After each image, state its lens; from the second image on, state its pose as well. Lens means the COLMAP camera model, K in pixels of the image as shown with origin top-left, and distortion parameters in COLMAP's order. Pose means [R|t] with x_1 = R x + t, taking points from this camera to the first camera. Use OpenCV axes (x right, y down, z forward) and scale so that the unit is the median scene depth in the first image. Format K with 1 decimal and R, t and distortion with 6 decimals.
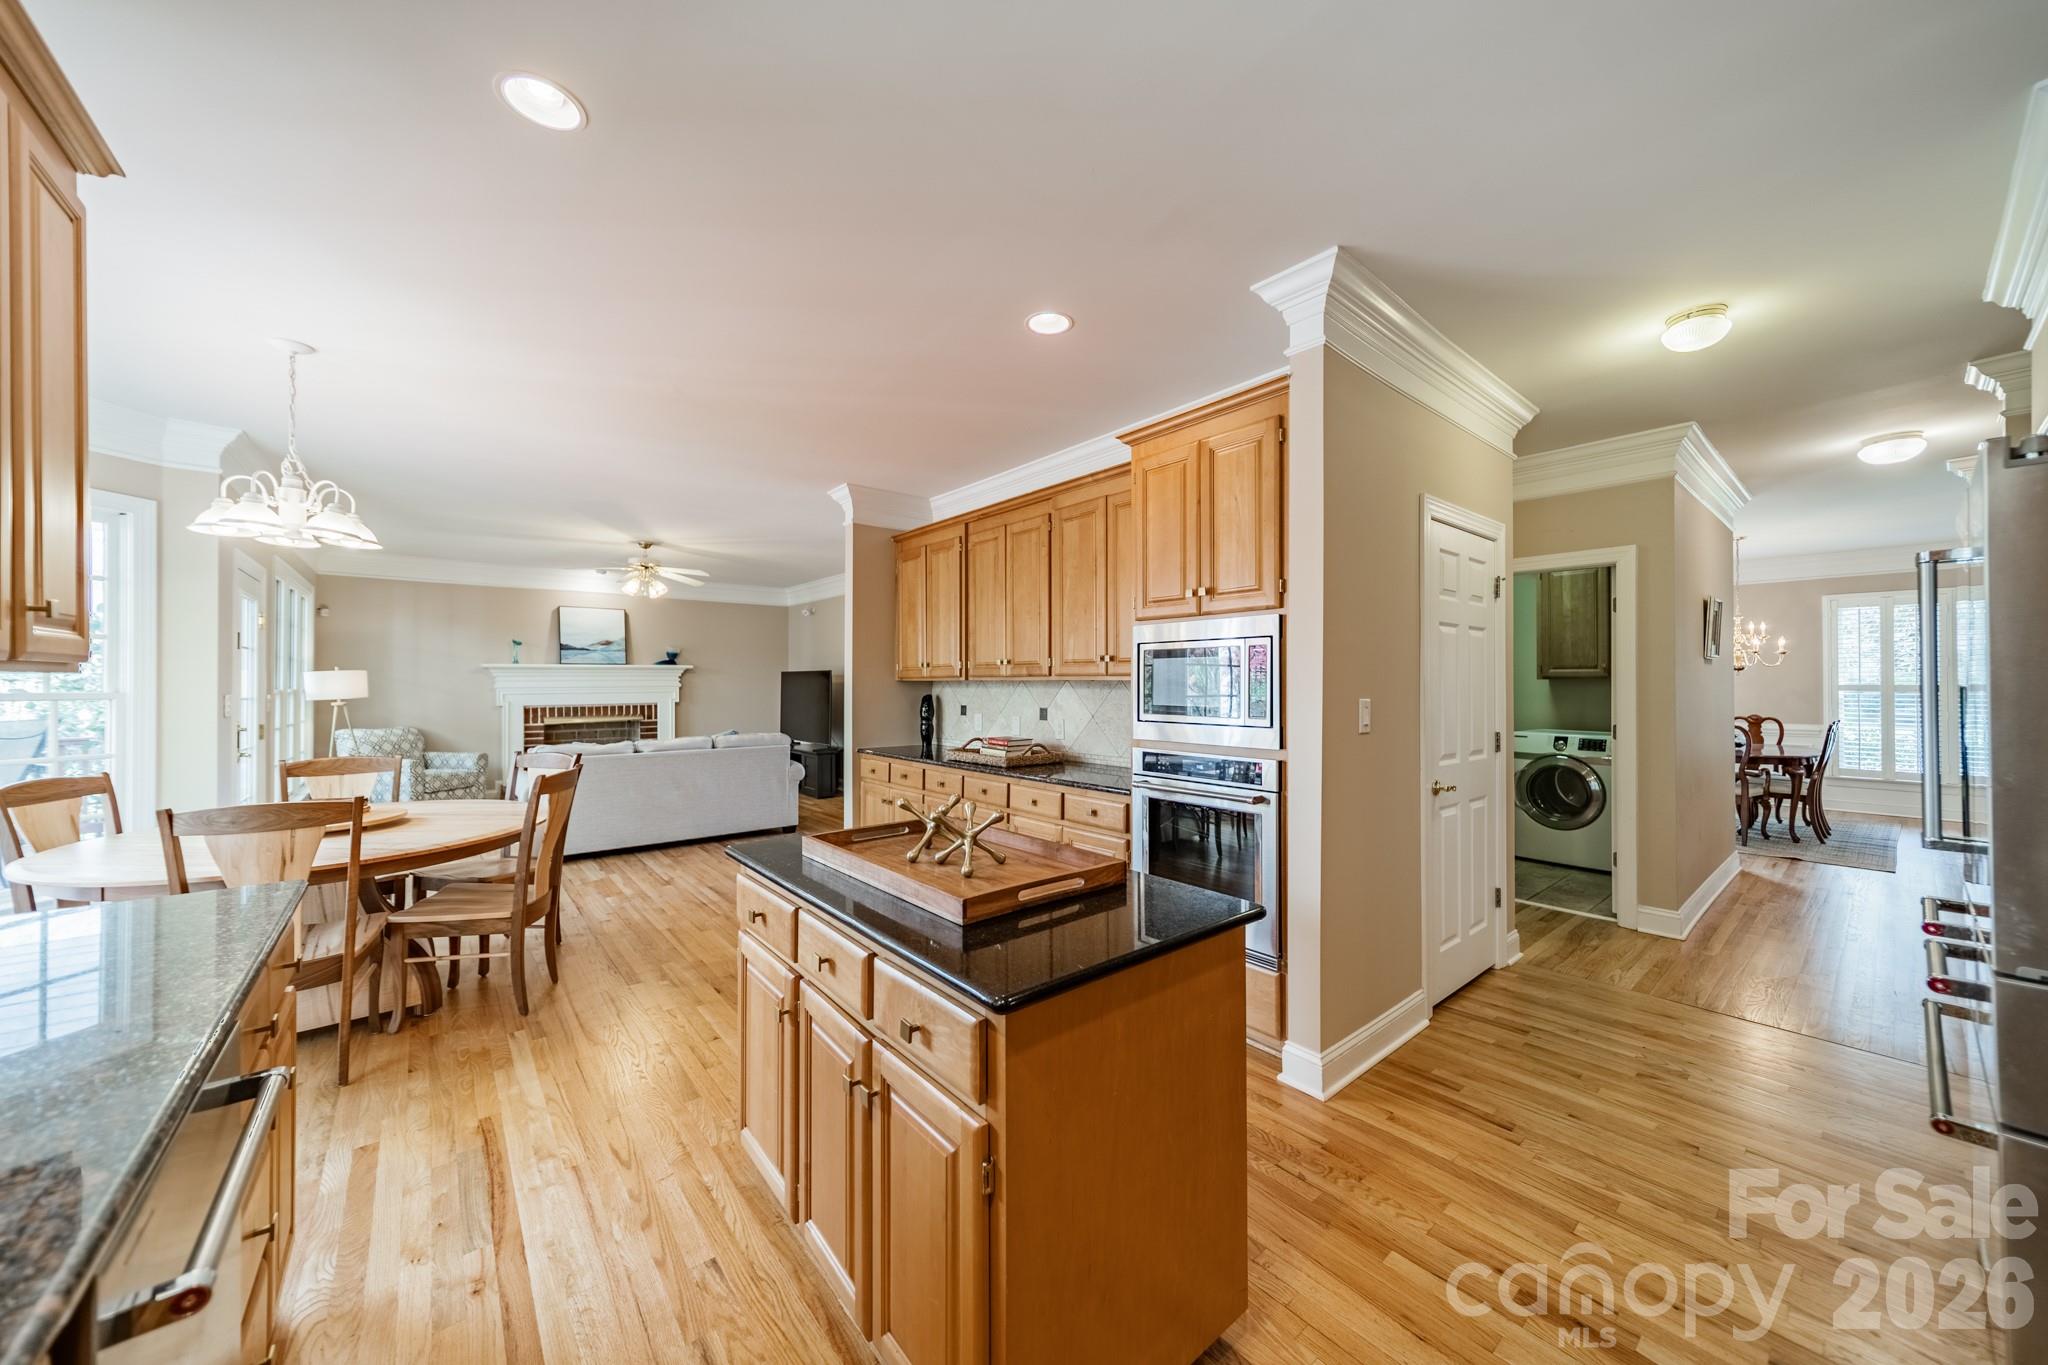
lens RADIAL K [[718.7, 0, 1030.0], [0, 718.7, 678.6], [0, 0, 1]] dist [0.008254, 0.000106]
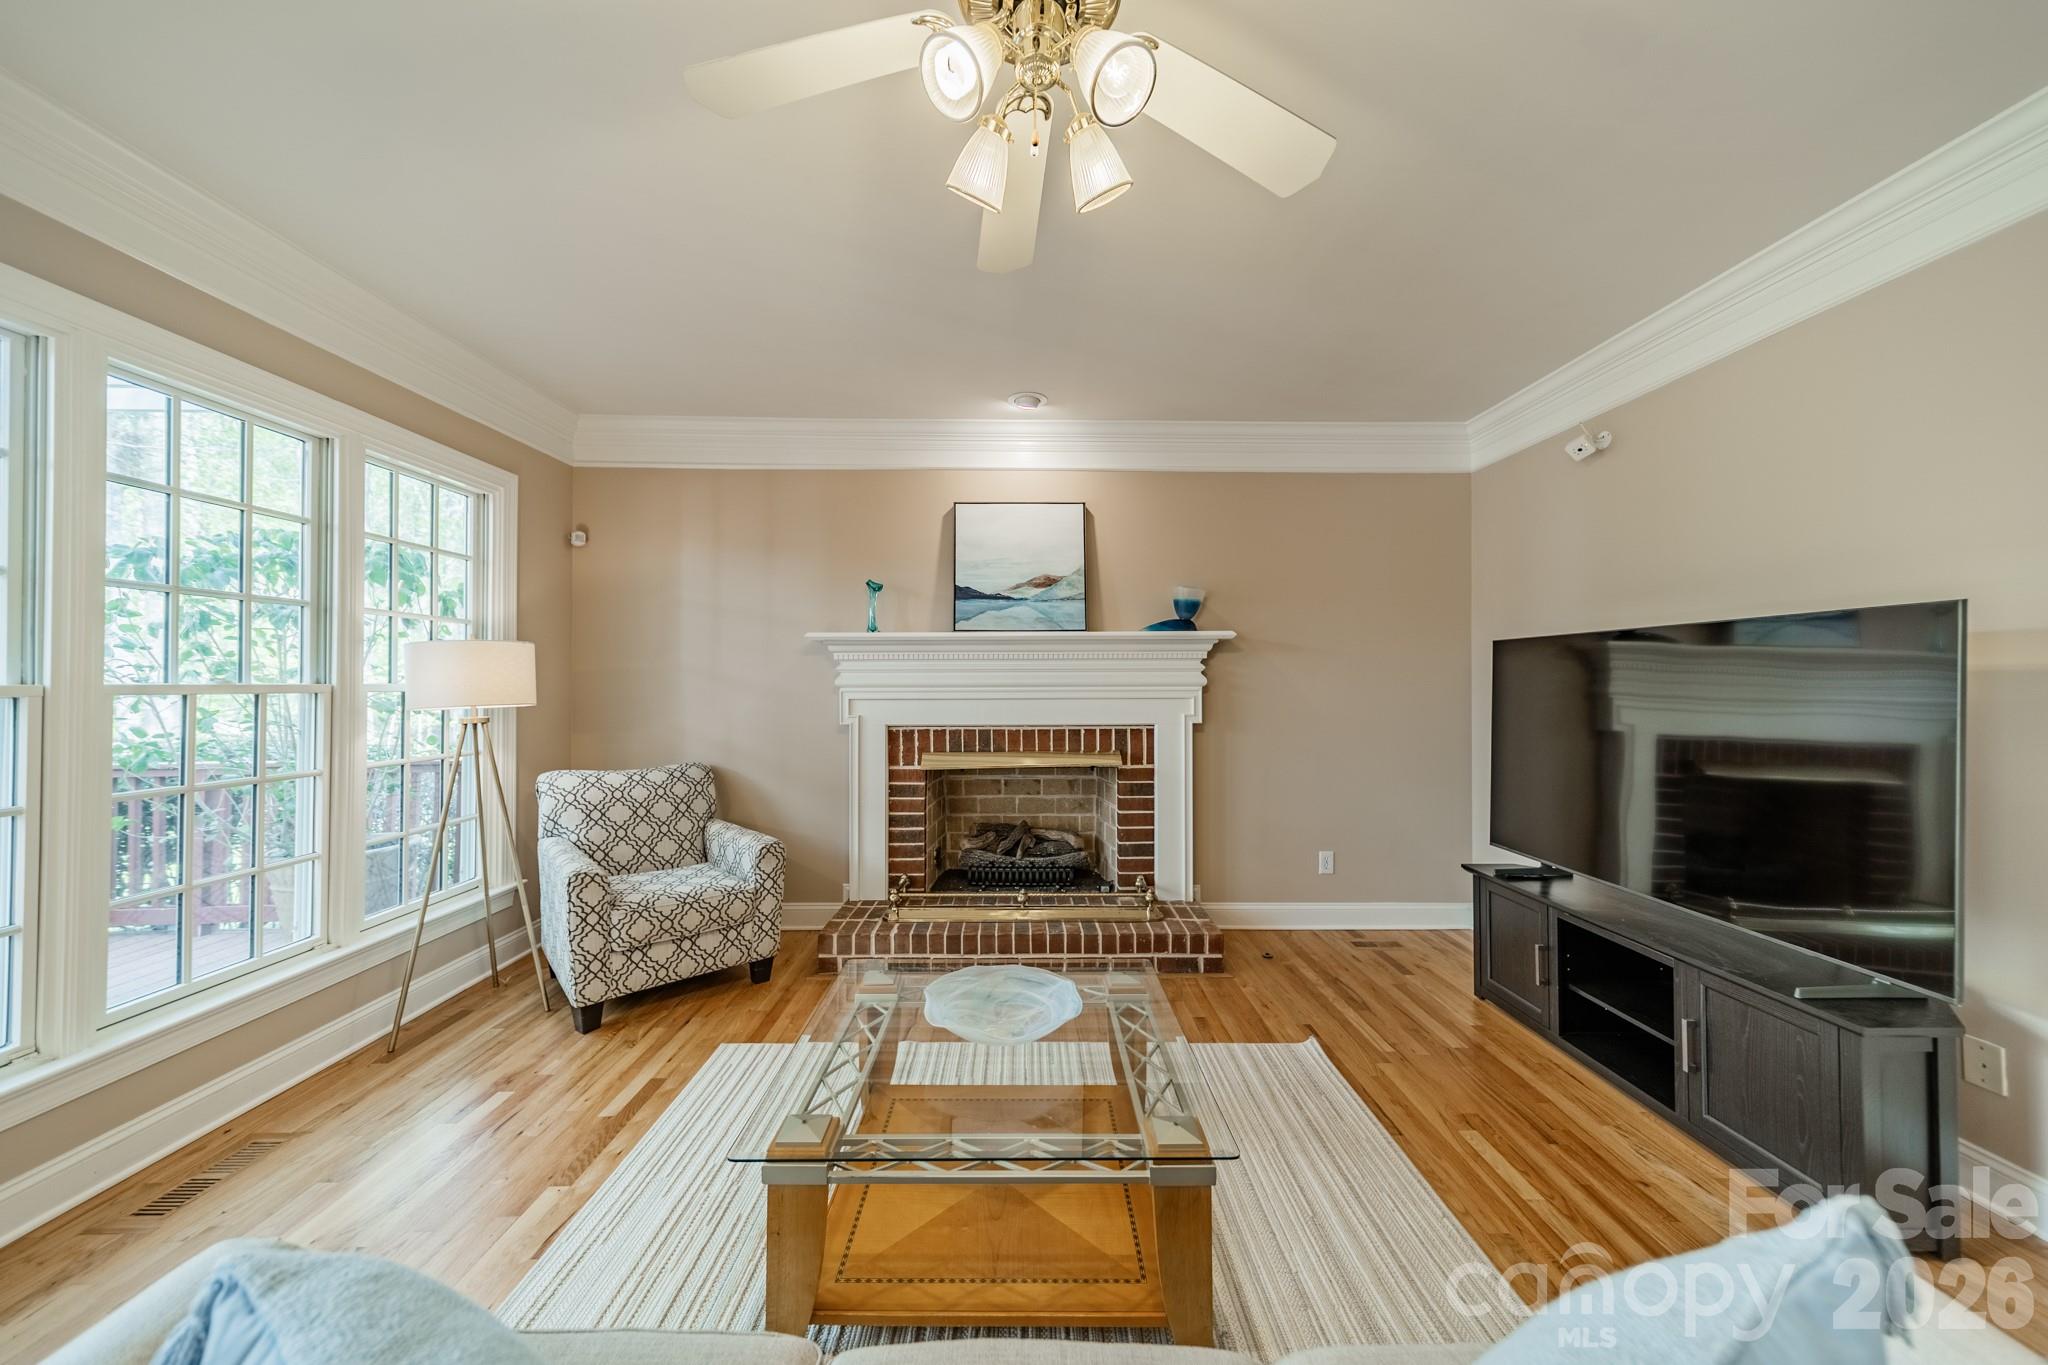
lens RADIAL K [[718.7, 0, 1026.2], [0, 718.7, 676.4], [0, 0, 1]] dist [0.008254, 0.000106]
pose [[0.774528, -0.002692, -0.632534, -0.540911], [0.000781, 0.999994, -0.003299, 0.013124], [0.632539, 0.002061, 0.774526, 1.095461]]
